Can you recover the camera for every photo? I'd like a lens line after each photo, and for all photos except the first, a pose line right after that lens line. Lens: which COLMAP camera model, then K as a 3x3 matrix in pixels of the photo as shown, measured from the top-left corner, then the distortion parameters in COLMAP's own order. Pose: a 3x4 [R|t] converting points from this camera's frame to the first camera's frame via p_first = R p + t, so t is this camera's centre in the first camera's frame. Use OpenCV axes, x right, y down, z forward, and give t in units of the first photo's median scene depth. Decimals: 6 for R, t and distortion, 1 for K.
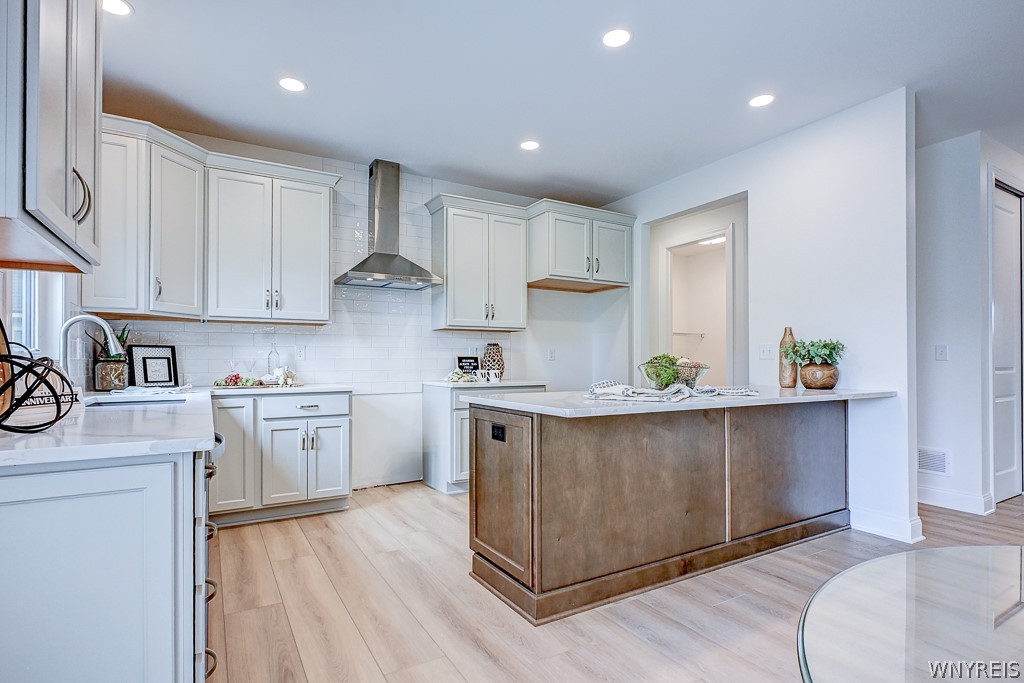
lens RADIAL K [[511.5, 0, 513.9], [0, 511.5, 357.3], [0, 0, 1]] dist [-0.000075, 0.000365]
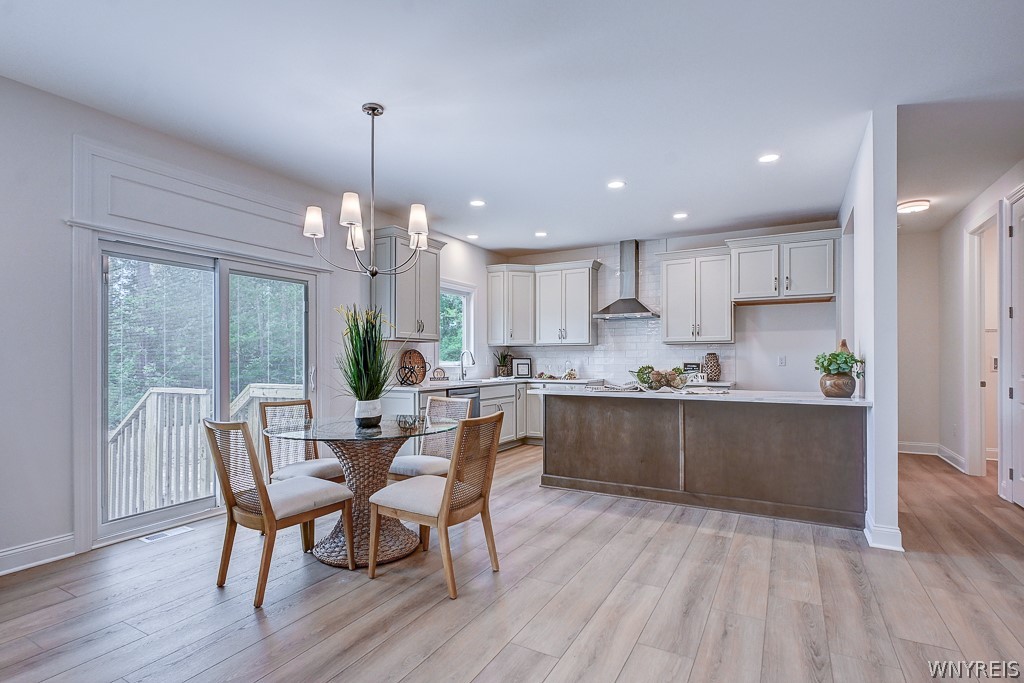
lens RADIAL K [[511.5, 0, 510.3], [0, 511.5, 350.8], [0, 0, 1]] dist [-0.000075, 0.000365]
pose [[0.508751, -0.016043, -0.860764, 1.152054], [0.008653, 0.999871, -0.013521, -0.026303], [0.860870, -0.000569, 0.508824, -0.153283]]
